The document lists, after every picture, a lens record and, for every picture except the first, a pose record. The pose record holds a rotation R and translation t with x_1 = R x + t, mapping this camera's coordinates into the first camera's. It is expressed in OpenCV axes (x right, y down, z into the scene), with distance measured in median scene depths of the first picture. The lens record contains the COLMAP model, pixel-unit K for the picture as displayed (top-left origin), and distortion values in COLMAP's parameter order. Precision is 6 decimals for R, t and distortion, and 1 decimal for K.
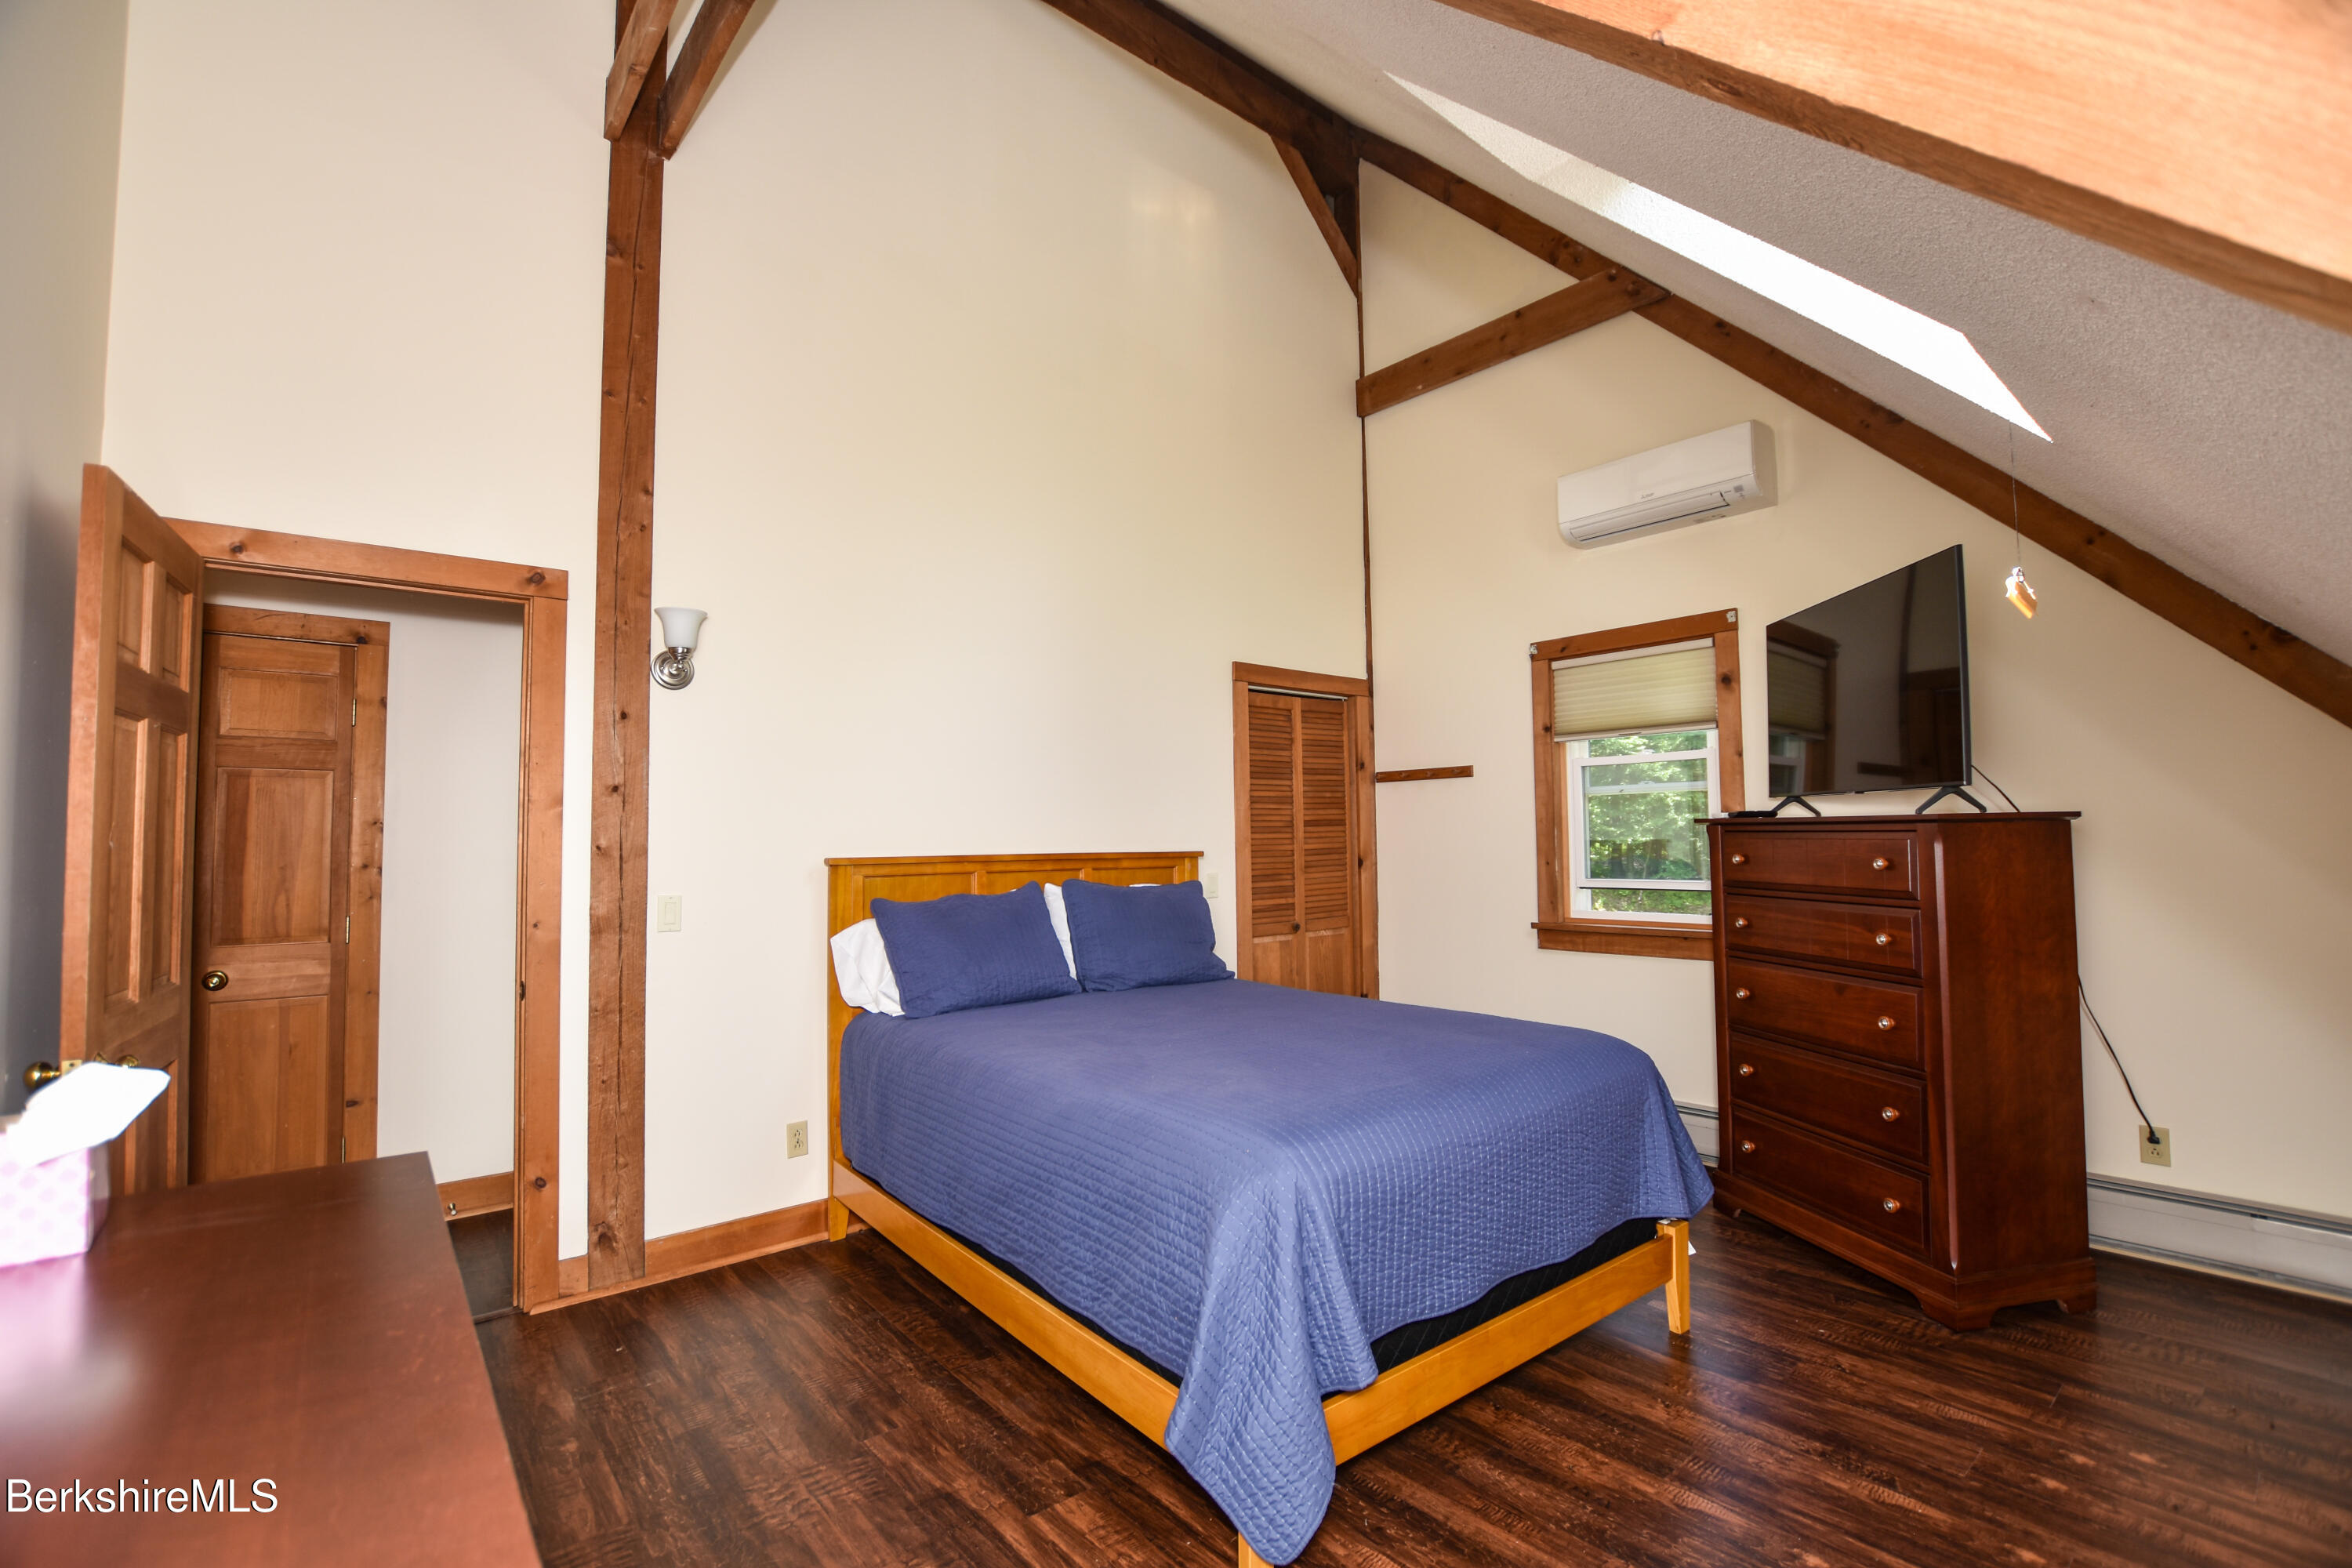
lens RADIAL K [[1054.6, 0, 1176.0], [0, 1054.6, 784.0], [0, 0, 1]] dist [-0.031438, 0.000627]
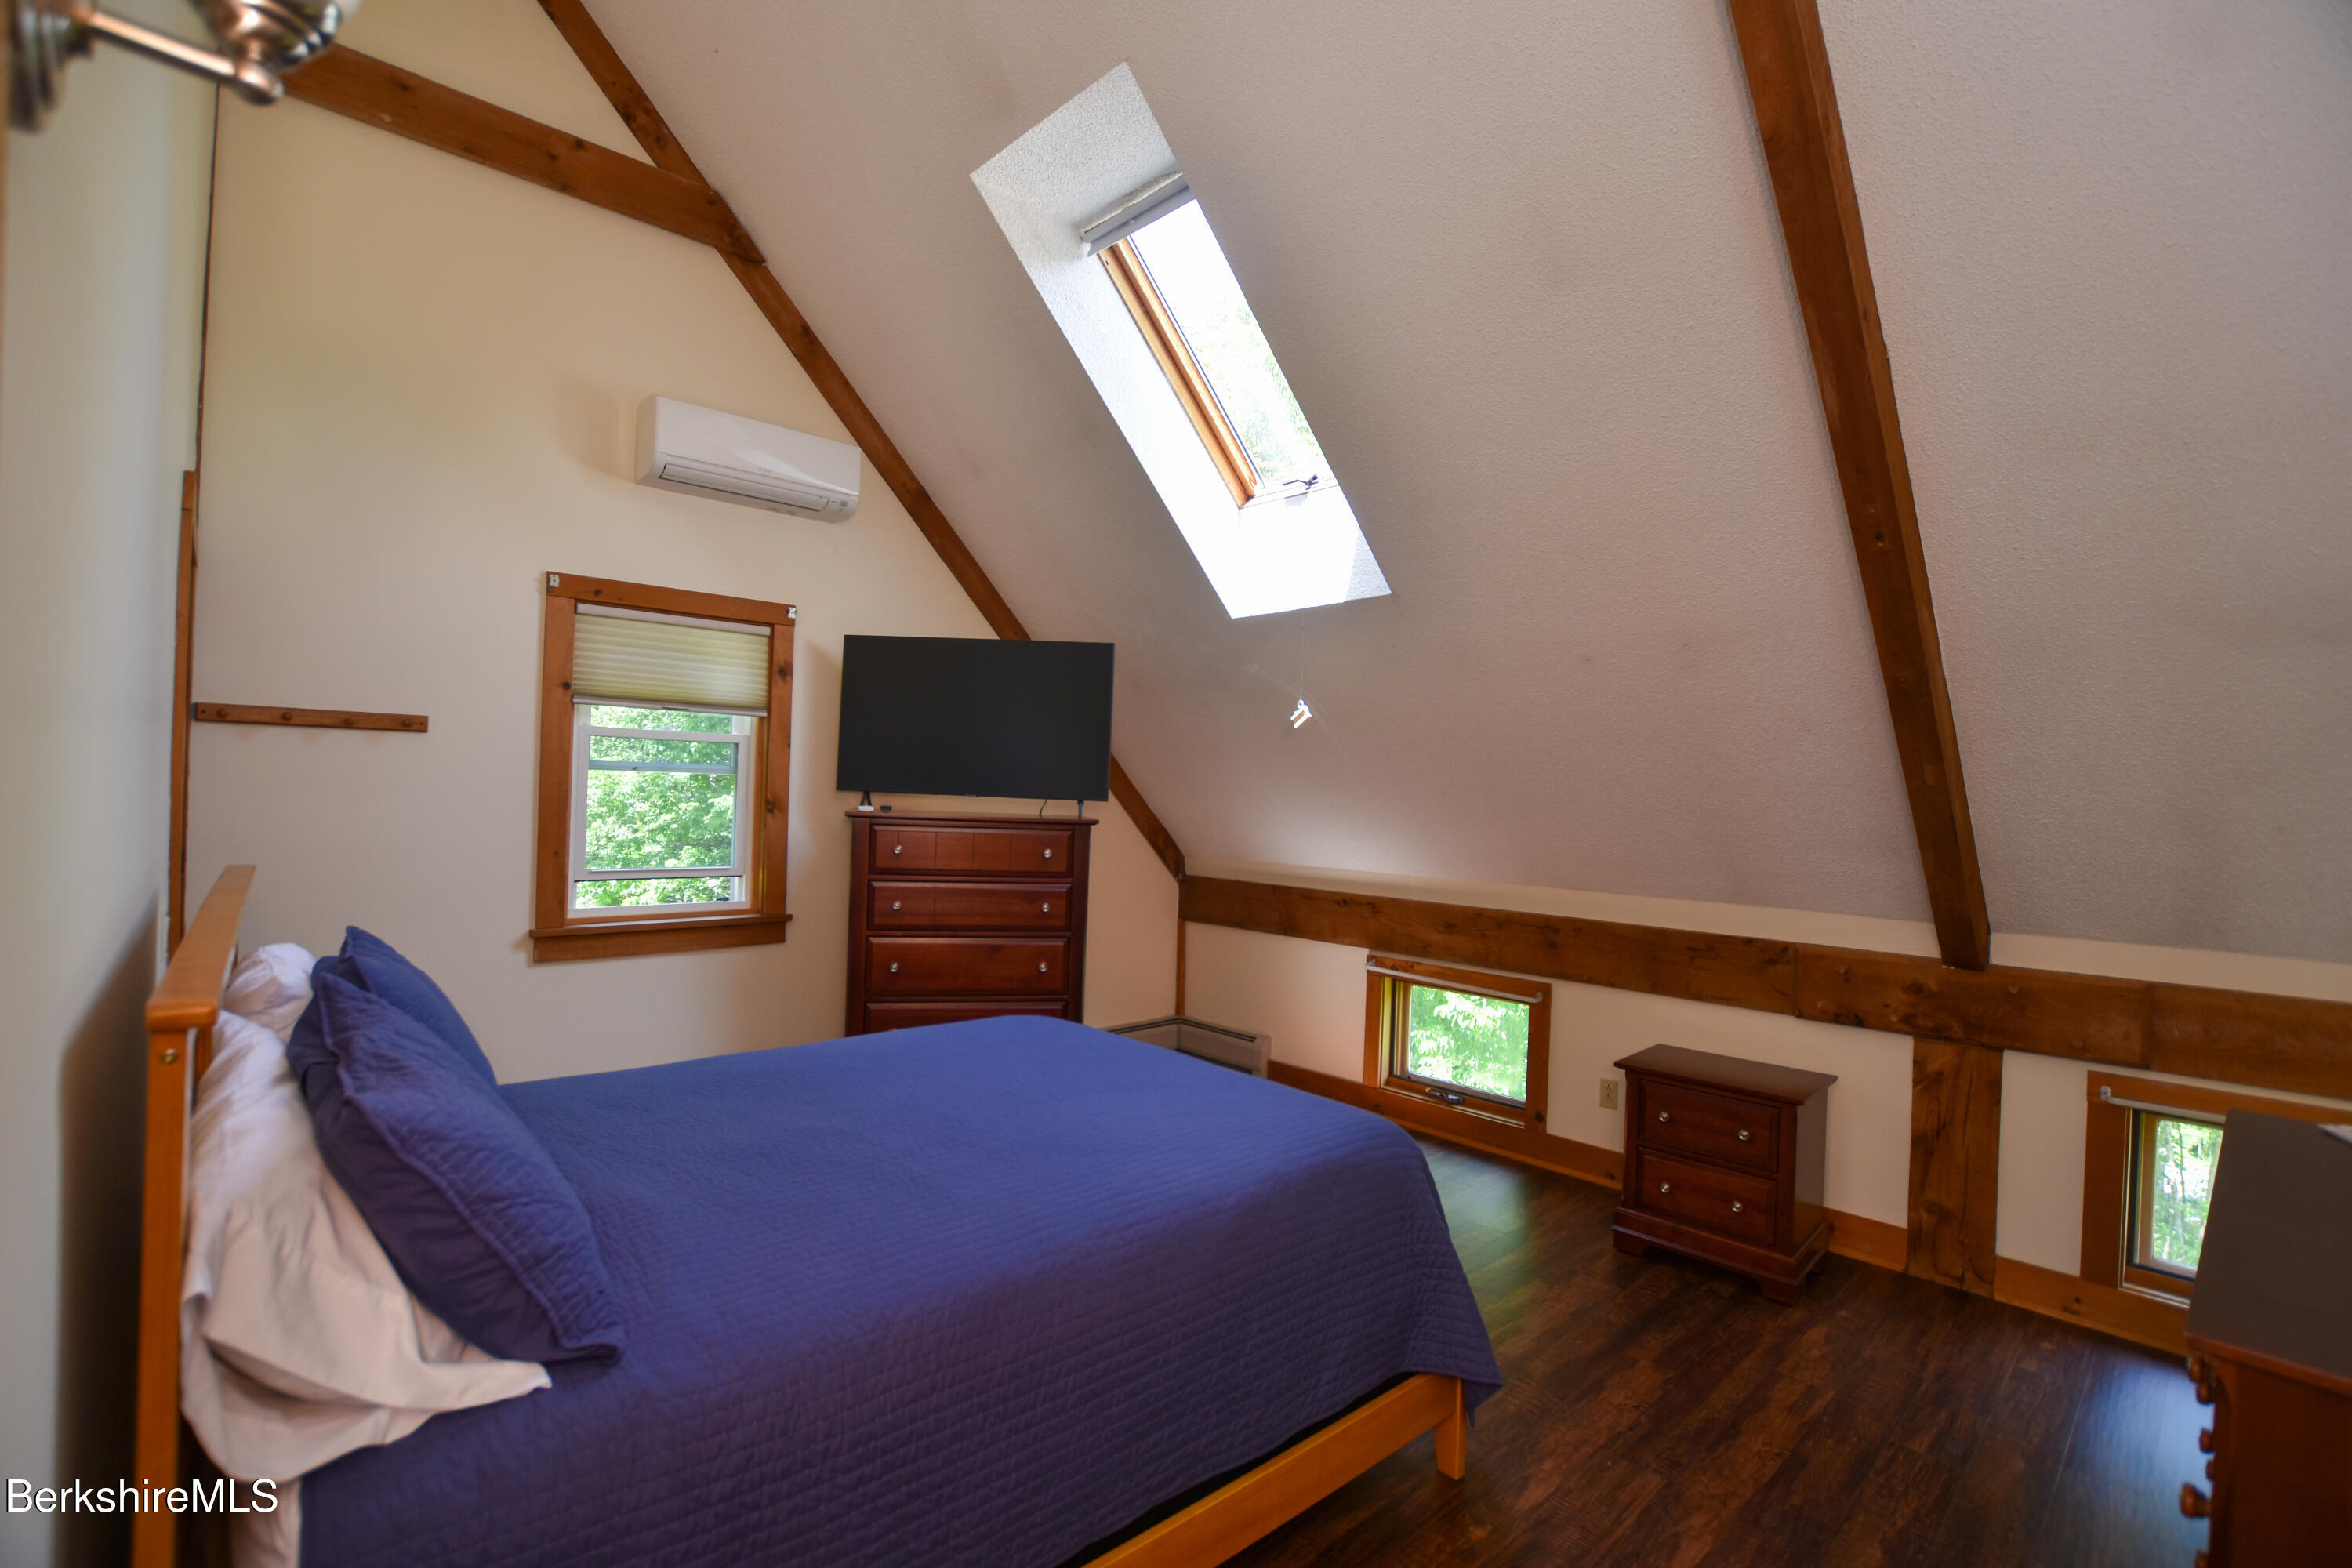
lens RADIAL K [[1054.6, 0, 1176.0], [0, 1054.6, 784.0], [0, 0, 1]] dist [-0.031438, 0.000627]
pose [[-0.068971, 0.015576, 0.997497, -0.485908], [-0.082471, 0.996367, -0.021261, 0.000229], [-0.994204, -0.083731, -0.067436, 0.615937]]
